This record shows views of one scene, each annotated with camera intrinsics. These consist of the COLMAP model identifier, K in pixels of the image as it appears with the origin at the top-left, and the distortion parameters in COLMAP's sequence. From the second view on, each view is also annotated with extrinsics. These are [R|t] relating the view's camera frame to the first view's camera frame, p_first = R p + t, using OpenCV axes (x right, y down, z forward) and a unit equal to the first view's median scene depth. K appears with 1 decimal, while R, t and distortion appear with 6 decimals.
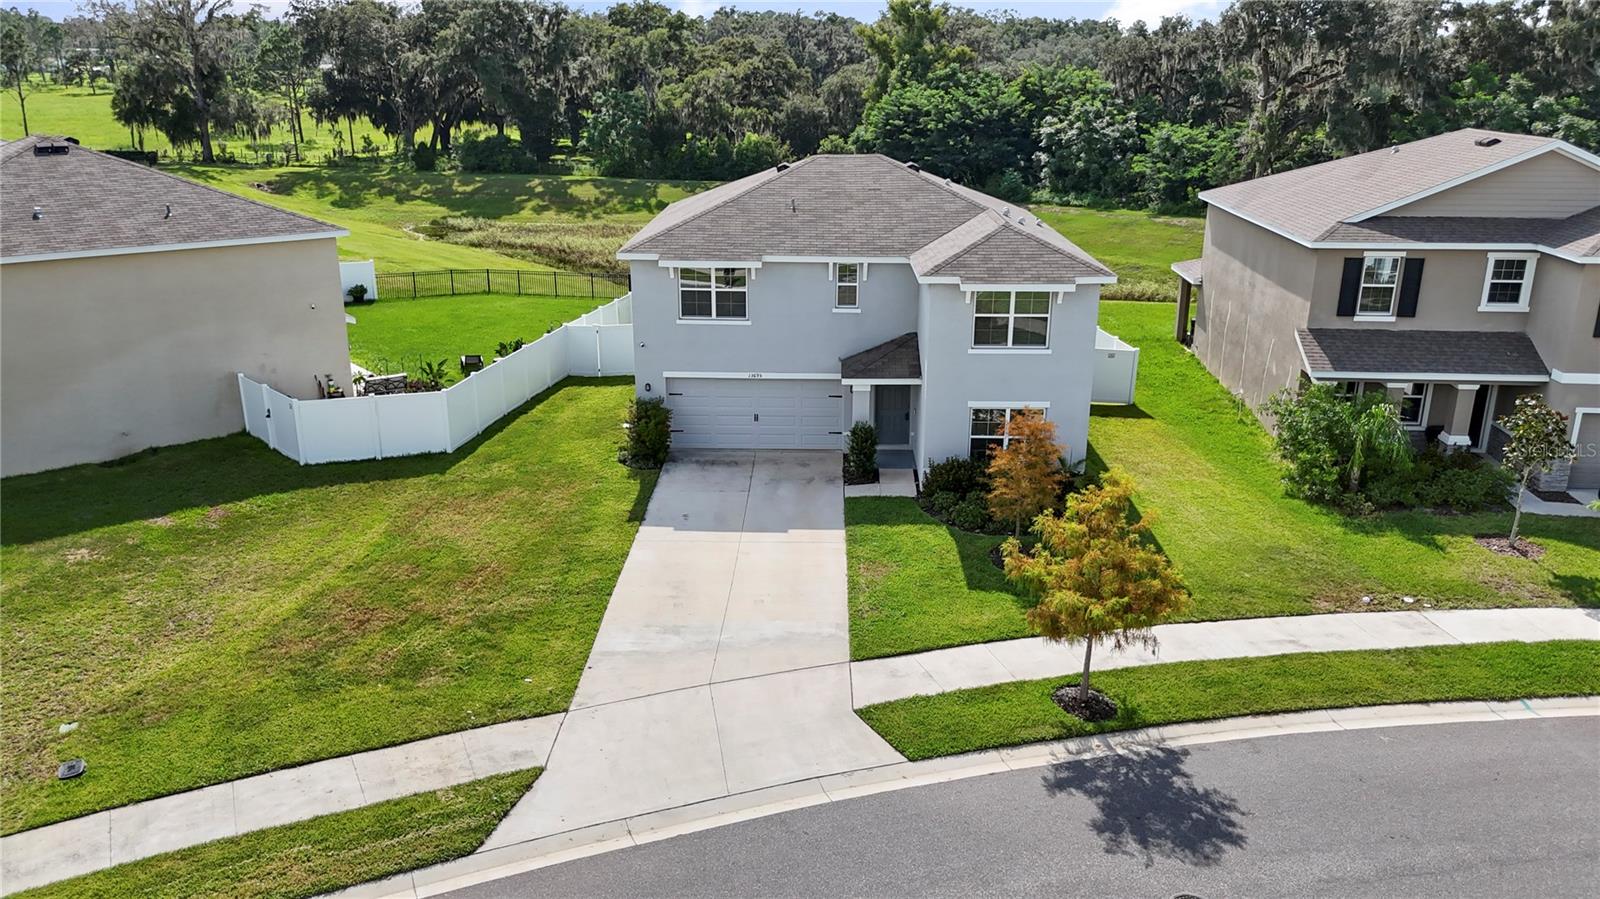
lens RADIAL K [[1180.5, 0, 804.9], [0, 1180.5, 445.9], [0, 0, 1]] dist [0.066766, -0.068494]
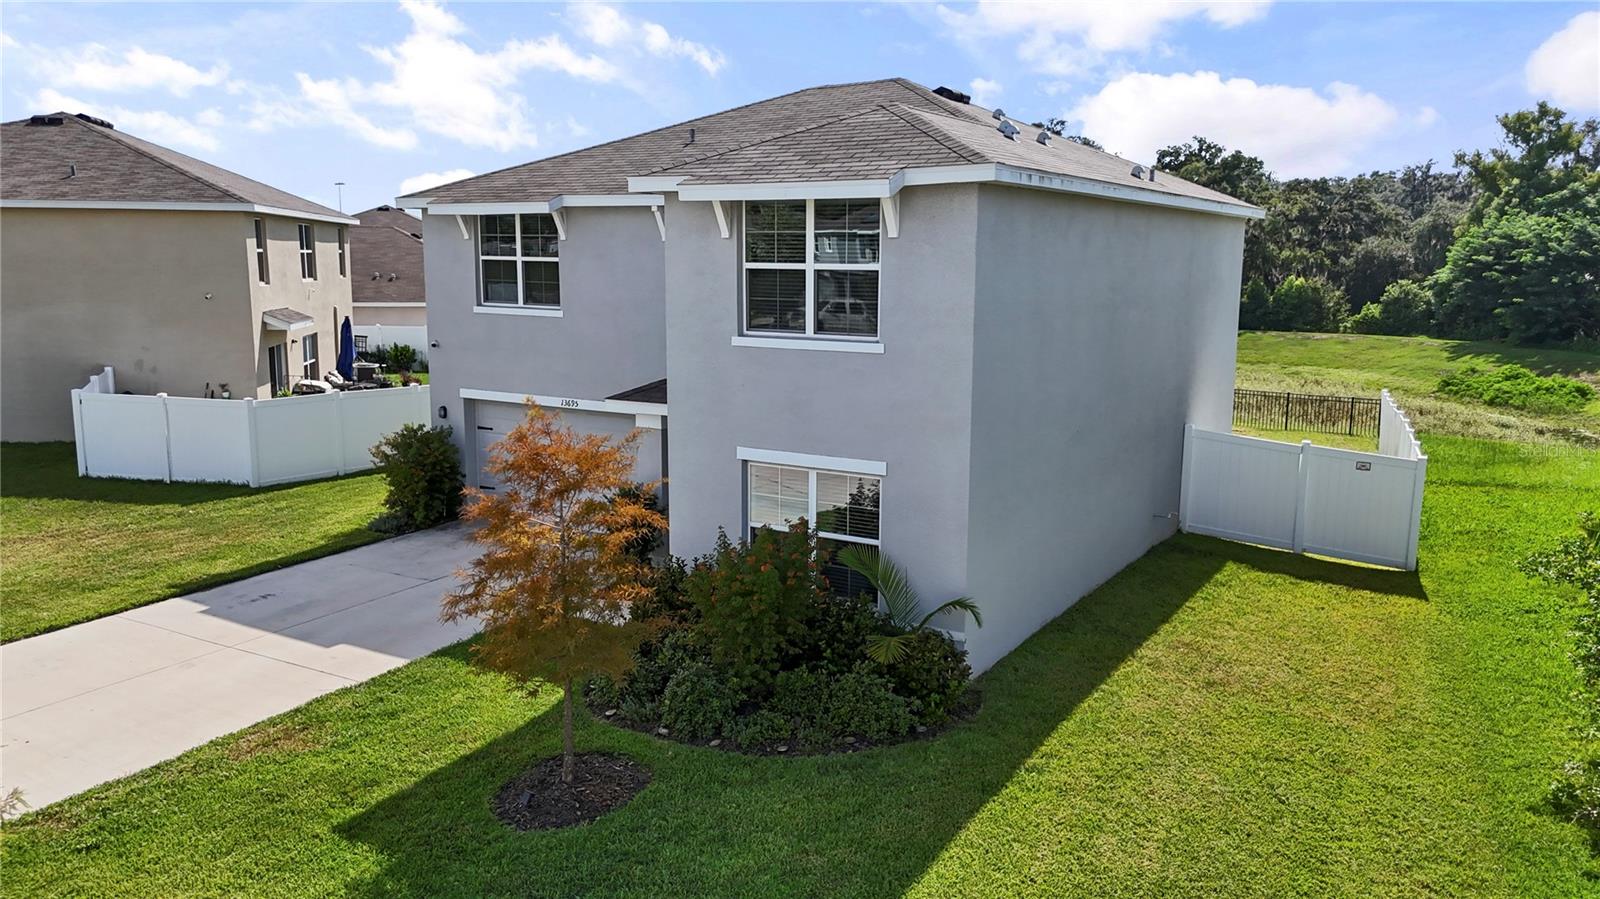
lens RADIAL K [[1180.5, 0, 804.9], [0, 1180.5, 445.9], [0, 0, 1]] dist [0.066766, -0.068494]
pose [[0.863327, 0.081755, -0.497979, 0.362580], [-0.157253, 0.981240, -0.111530, 0.009735], [0.479519, 0.174595, 0.859987, 0.545985]]
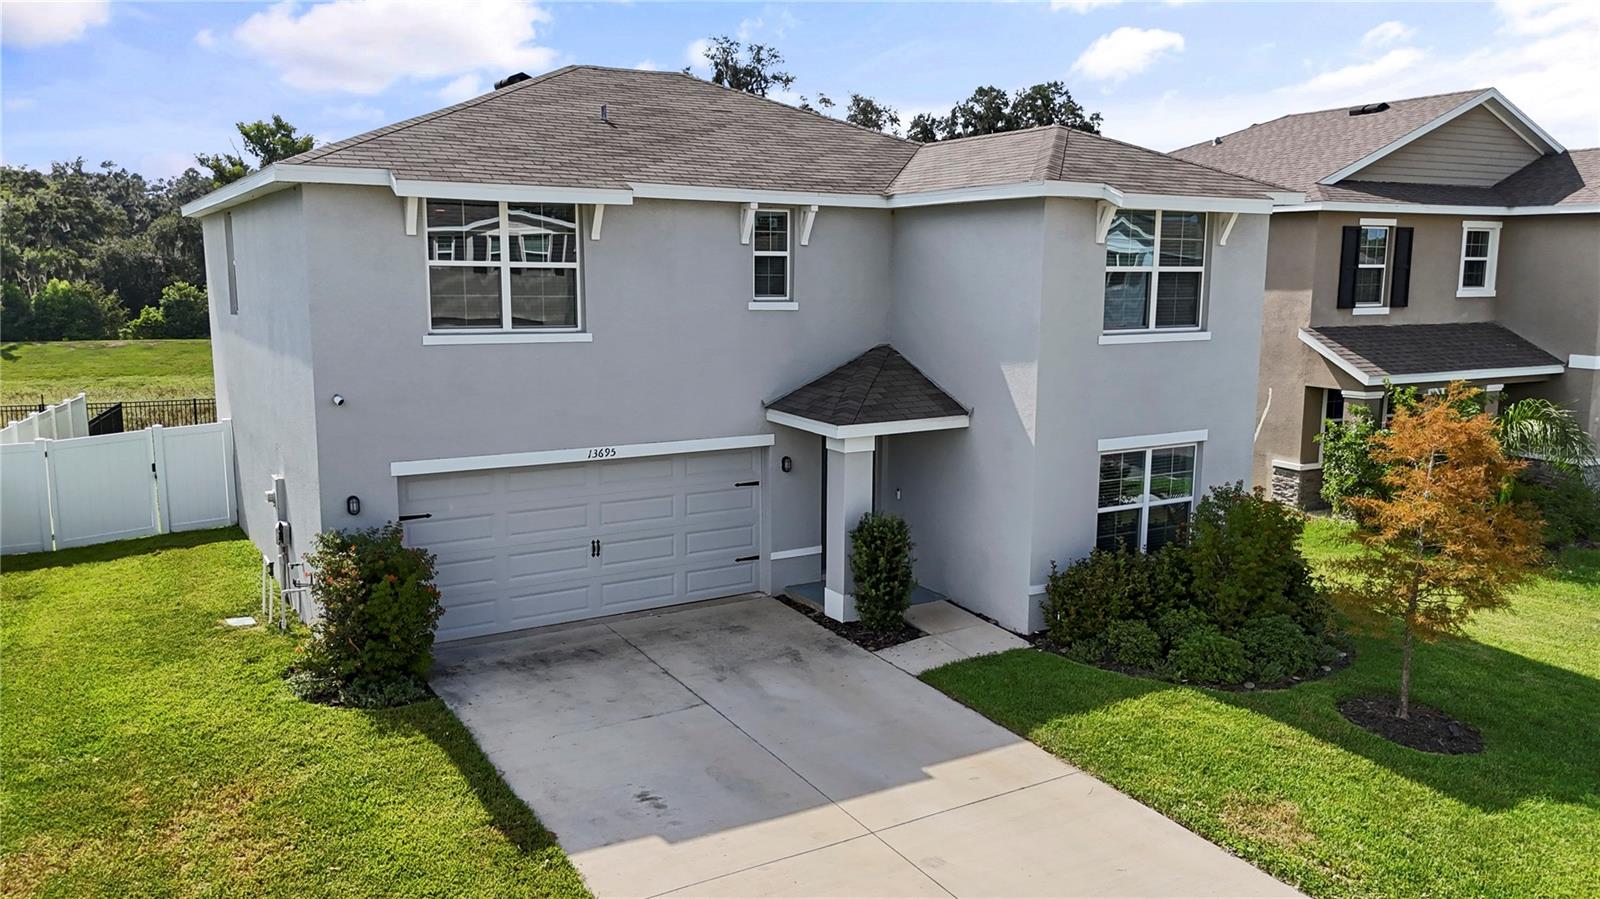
lens RADIAL K [[1180.5, 0, 804.9], [0, 1180.5, 445.9], [0, 0, 1]] dist [0.066766, -0.068494]
pose [[0.847182, -0.079543, 0.525314, -0.217119], [0.160668, 0.980792, -0.110600, 0.000995], [-0.506426, 0.178099, 0.843690, 0.573872]]
